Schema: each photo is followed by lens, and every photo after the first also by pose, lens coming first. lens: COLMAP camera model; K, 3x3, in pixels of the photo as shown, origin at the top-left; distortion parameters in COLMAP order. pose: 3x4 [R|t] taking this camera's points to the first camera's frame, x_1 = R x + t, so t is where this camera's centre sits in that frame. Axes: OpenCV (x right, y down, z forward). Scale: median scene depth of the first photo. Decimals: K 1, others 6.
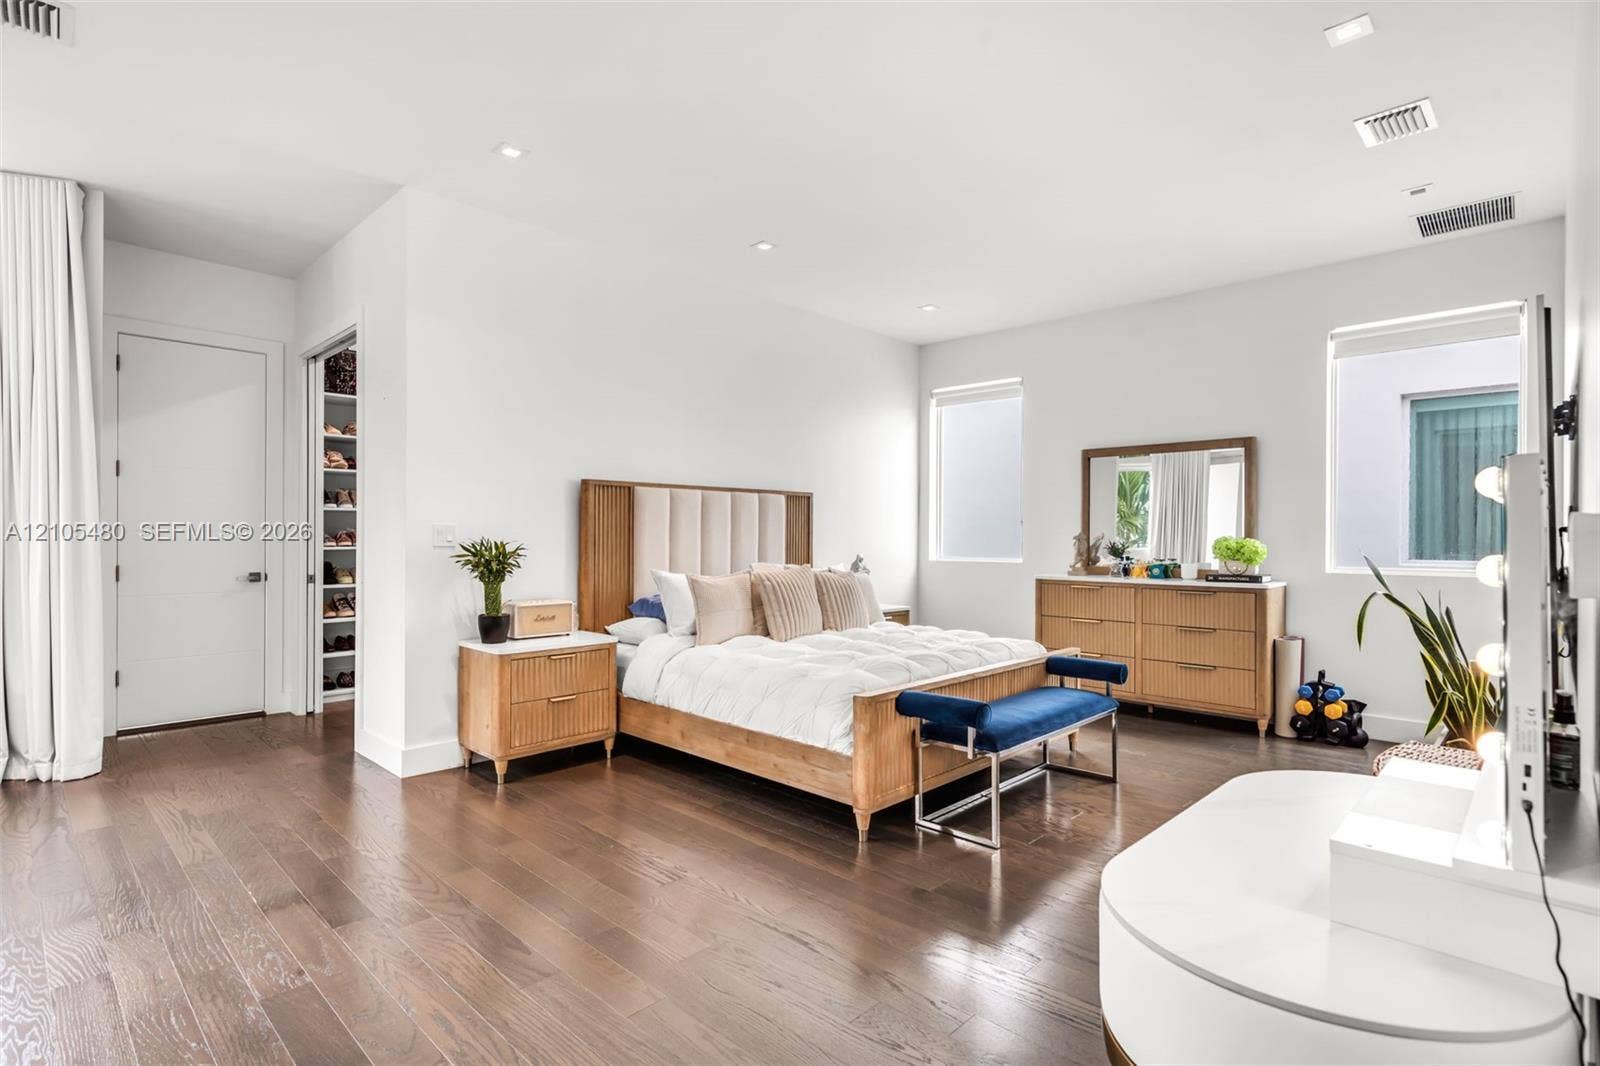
lens RADIAL K [[754.6, 0, 789.9], [0, 754.6, 541.4], [0, 0, 1]] dist [-0.003783, -0.000240]
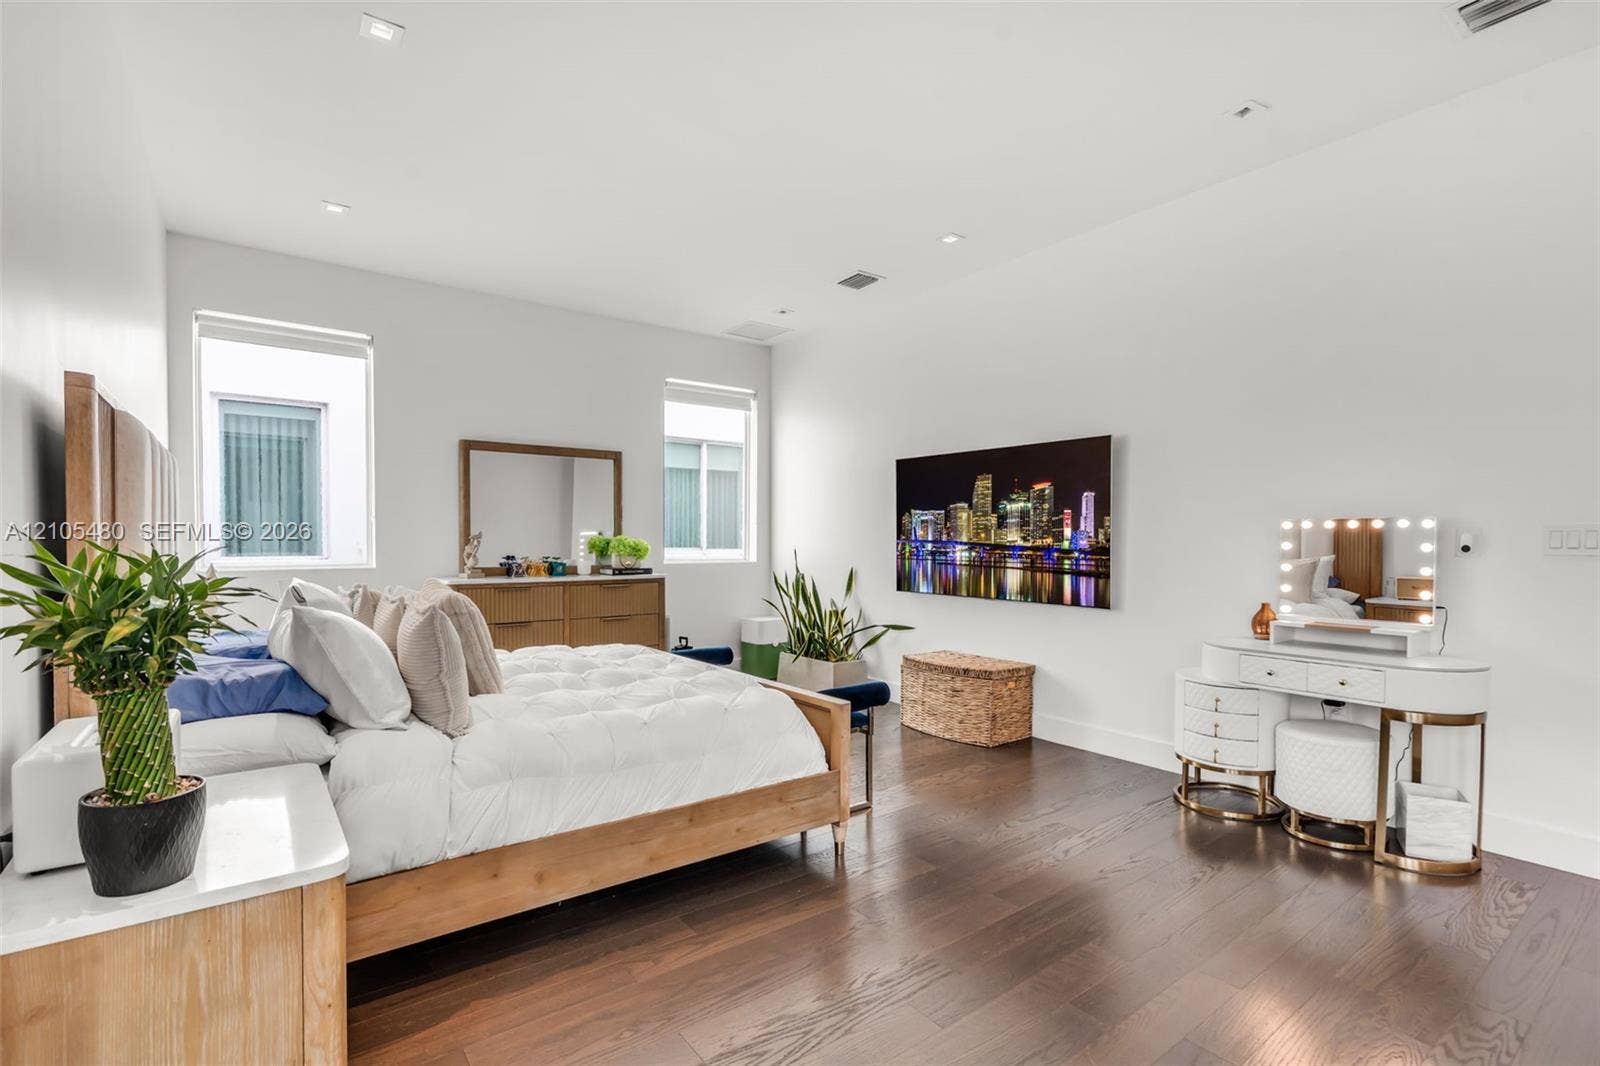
lens RADIAL K [[754.6, 0, 793.0], [0, 754.6, 539.4], [0, 0, 1]] dist [-0.003783, -0.000240]
pose [[0.152649, -0.003605, 0.988274, -0.542759], [-0.000092, 0.999993, 0.003662, -0.005886], [-0.988280, -0.000650, 0.152648, 0.570268]]
